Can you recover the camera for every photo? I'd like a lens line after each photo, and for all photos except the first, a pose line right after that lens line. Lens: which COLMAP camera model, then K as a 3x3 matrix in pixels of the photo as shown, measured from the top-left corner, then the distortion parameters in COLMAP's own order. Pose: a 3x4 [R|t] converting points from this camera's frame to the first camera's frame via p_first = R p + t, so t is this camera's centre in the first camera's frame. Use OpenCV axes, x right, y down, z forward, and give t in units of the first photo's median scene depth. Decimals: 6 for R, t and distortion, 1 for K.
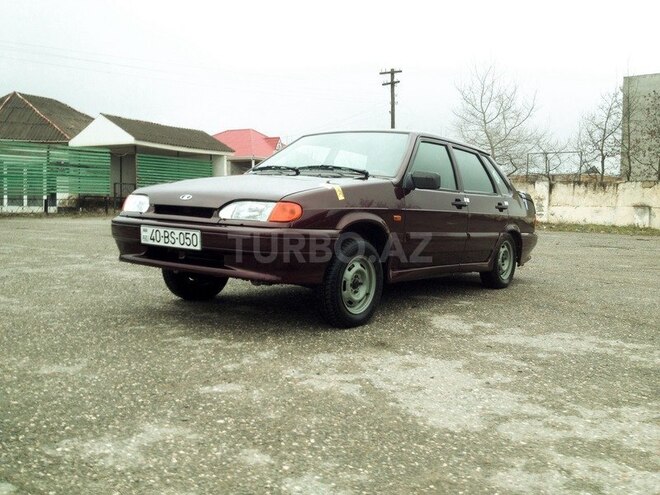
lens RADIAL K [[671.8, 0, 330.0], [0, 671.8, 247.5], [0, 0, 1]] dist [0.004783, -0.025520]
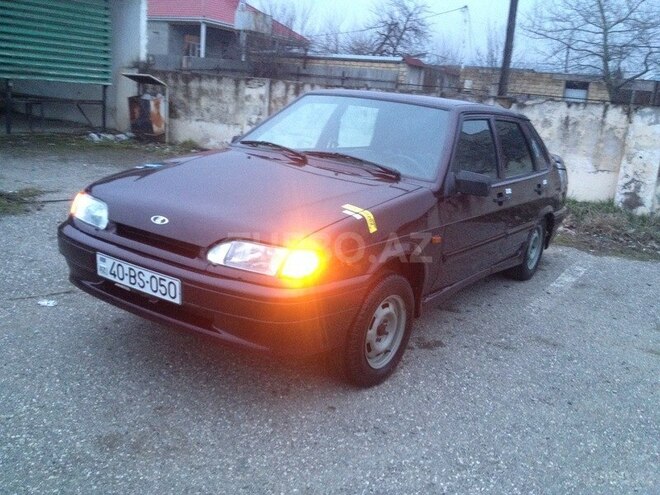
lens RADIAL K [[666.2, 0, 330.0], [0, 666.2, 247.5], [0, 0, 1]] dist [-0.027888, -0.017582]
pose [[0.997547, 0.038594, 0.058400, -0.063348], [-0.048730, 0.981804, 0.183537, -0.163314], [-0.050254, -0.185933, 0.981276, 0.249887]]
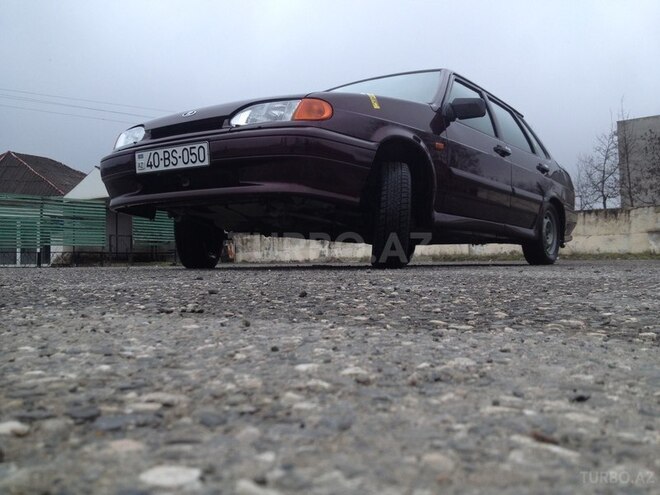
lens RADIAL K [[671.8, 0, 330.0], [0, 671.8, 247.5], [0, 0, 1]] dist [0.004783, -0.025520]
pose [[0.999124, -0.041513, 0.005314, -0.045785], [0.041838, 0.993992, -0.101138, 0.158969], [-0.001083, 0.101272, 0.994858, 0.167786]]
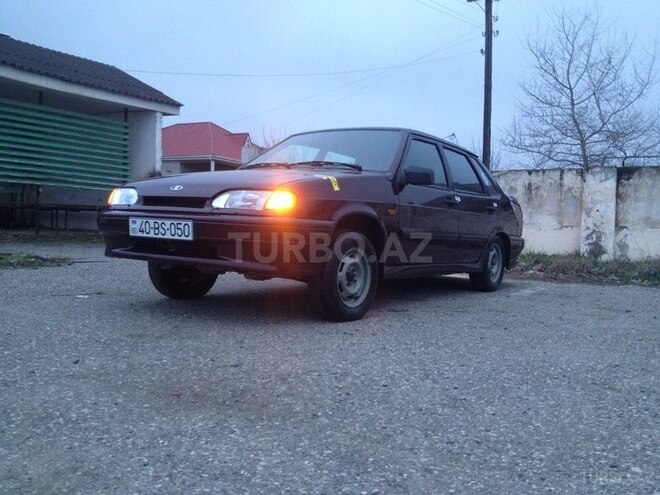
lens RADIAL K [[671.8, 0, 330.0], [0, 671.8, 247.5], [0, 0, 1]] dist [0.004783, -0.025520]
pose [[0.999320, -0.001407, 0.036849, -0.025563], [0.002637, 0.999440, -0.033350, 0.038904], [-0.036781, 0.033424, 0.998764, 0.022400]]
